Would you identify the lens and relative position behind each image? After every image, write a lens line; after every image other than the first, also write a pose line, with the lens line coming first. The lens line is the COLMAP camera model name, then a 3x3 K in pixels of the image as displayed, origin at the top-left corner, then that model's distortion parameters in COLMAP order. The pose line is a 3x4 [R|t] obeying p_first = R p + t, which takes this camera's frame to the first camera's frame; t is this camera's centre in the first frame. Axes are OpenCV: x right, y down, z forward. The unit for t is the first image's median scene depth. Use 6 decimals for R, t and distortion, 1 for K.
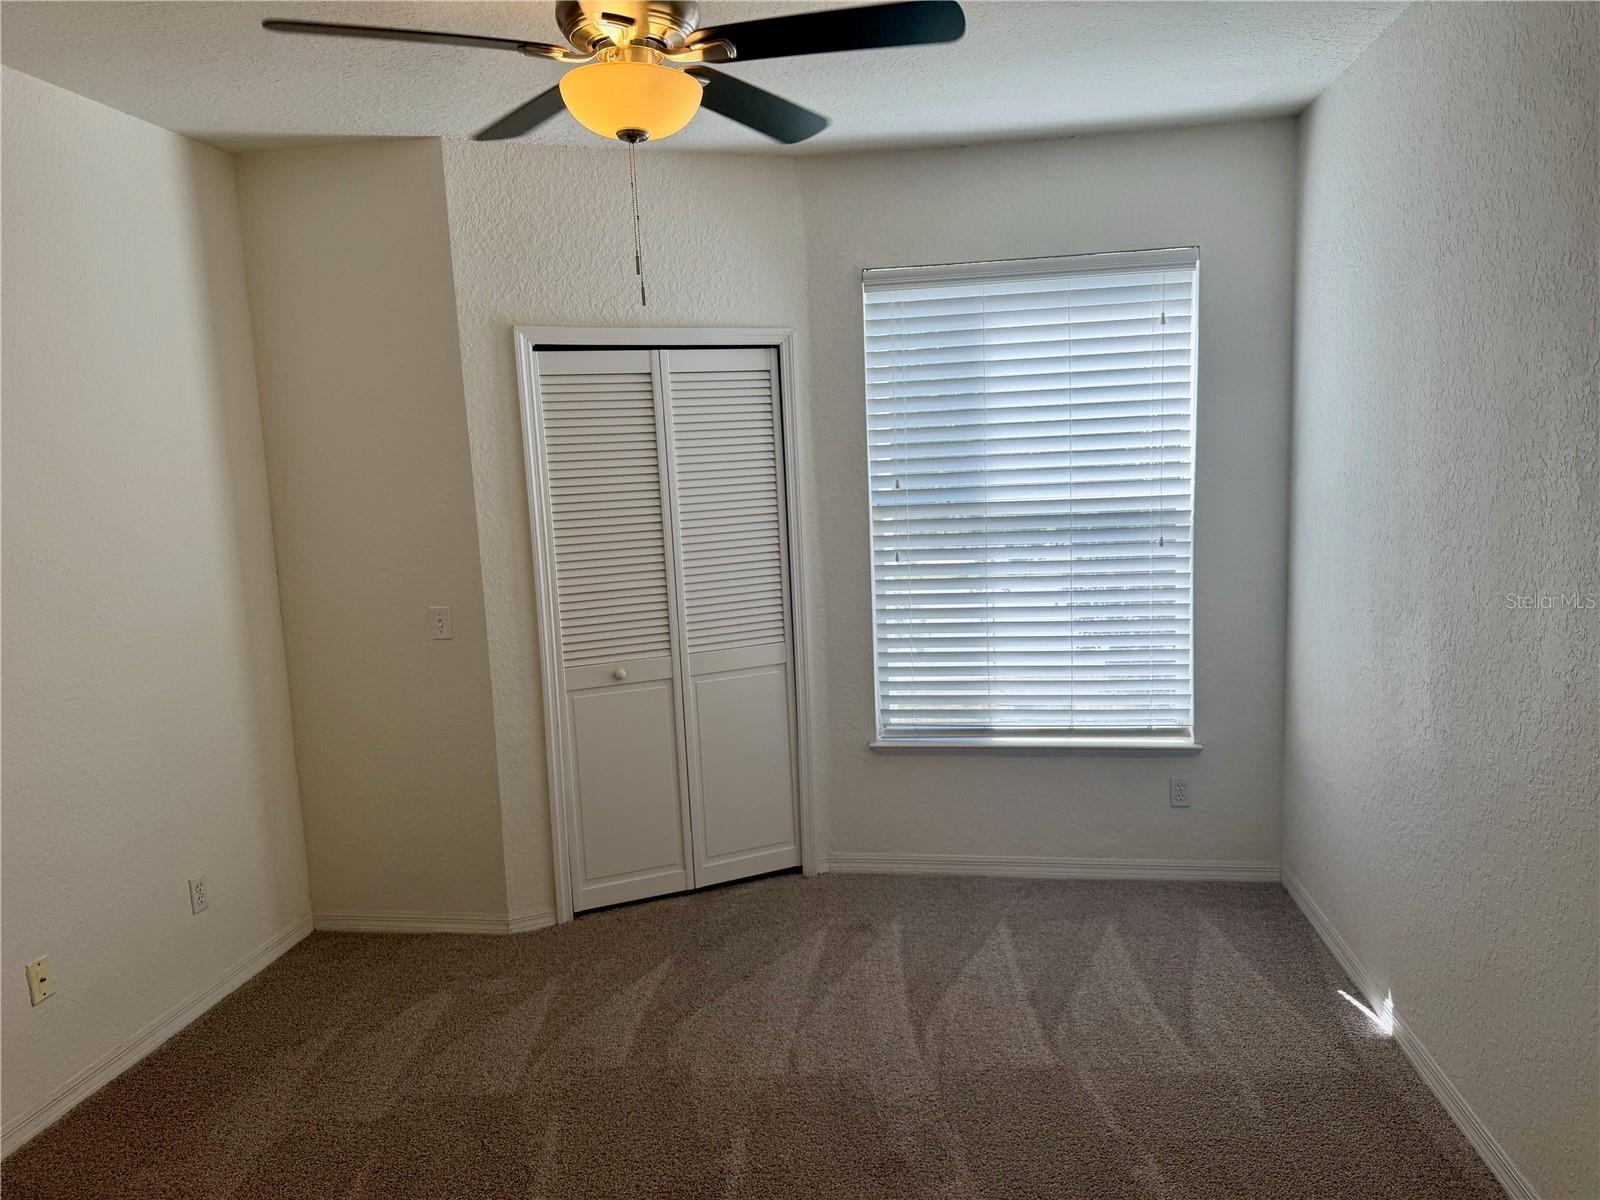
lens RADIAL K [[1125.2, 0, 807.9], [0, 1125.2, 596.8], [0, 0, 1]] dist [0.137531, -0.213147]
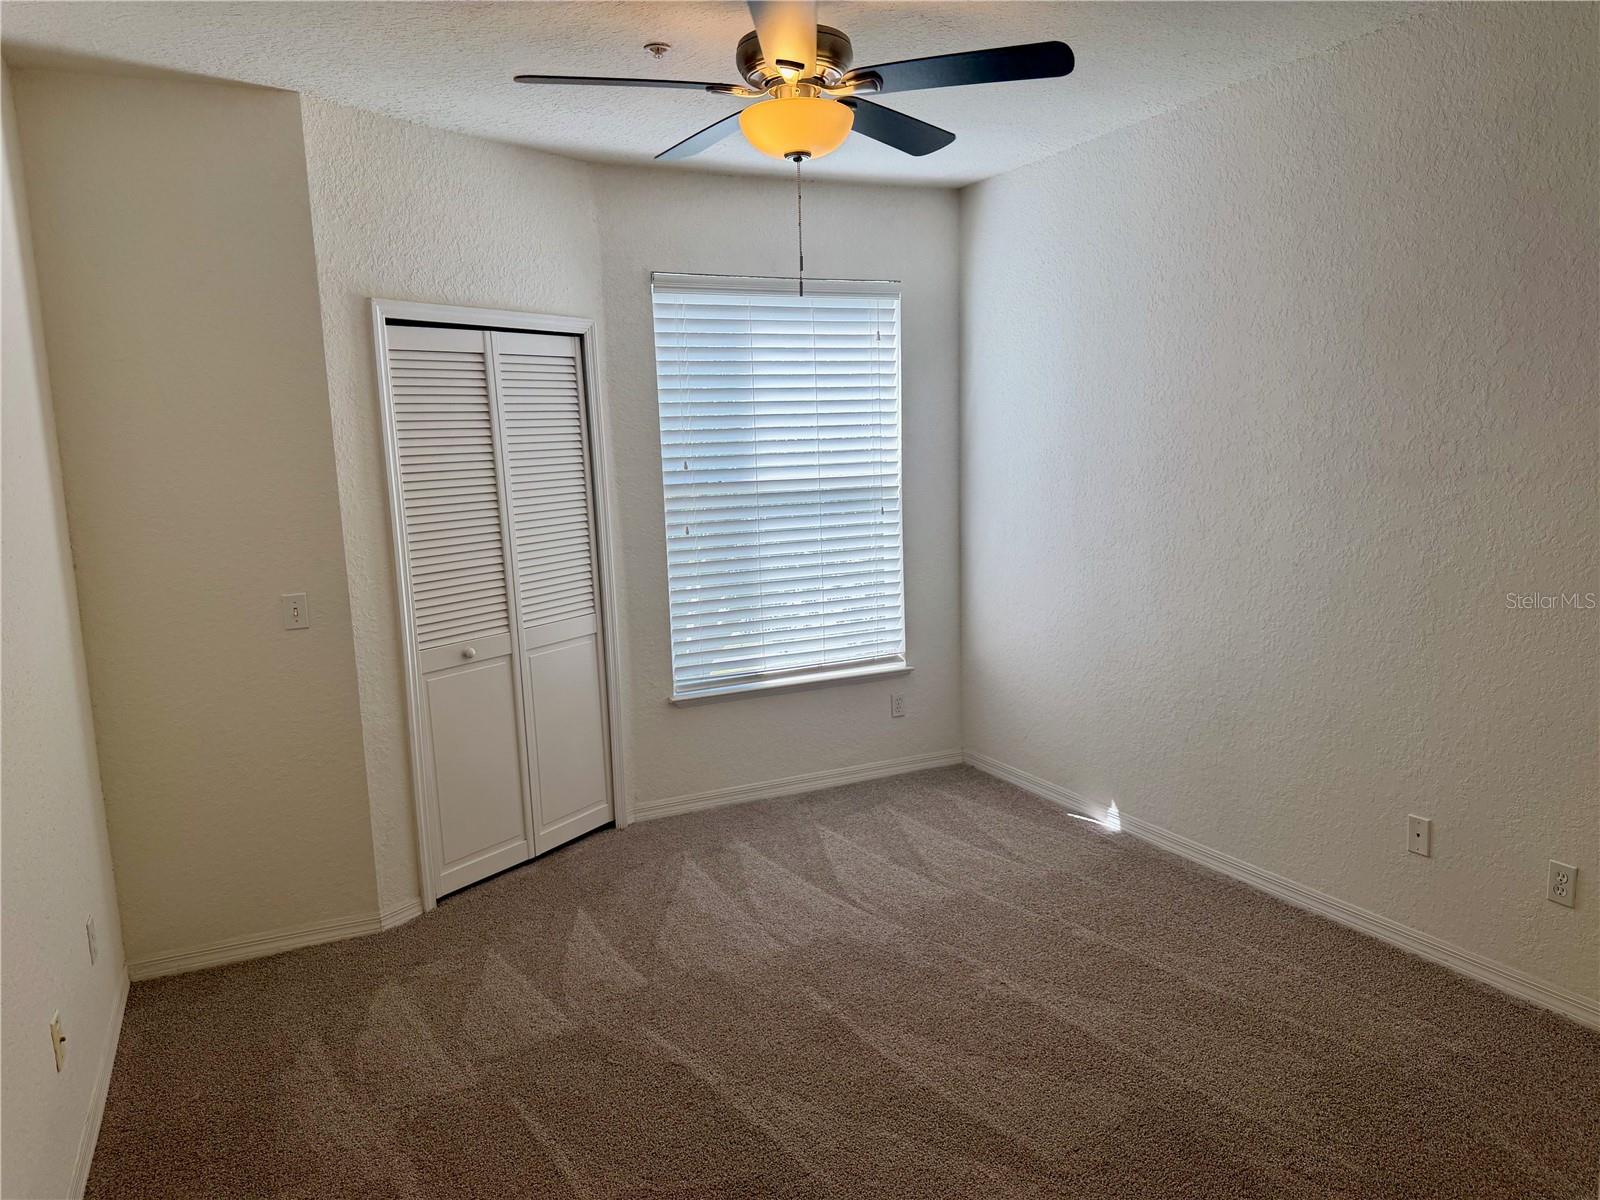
lens RADIAL K [[1125.2, 0, 807.9], [0, 1125.2, 596.8], [0, 0, 1]] dist [0.137531, -0.213147]
pose [[0.830996, -0.064984, 0.552470, -0.462878], [0.071170, 0.997411, 0.010269, 0.029461], [-0.551708, 0.030786, 0.833469, -0.006683]]
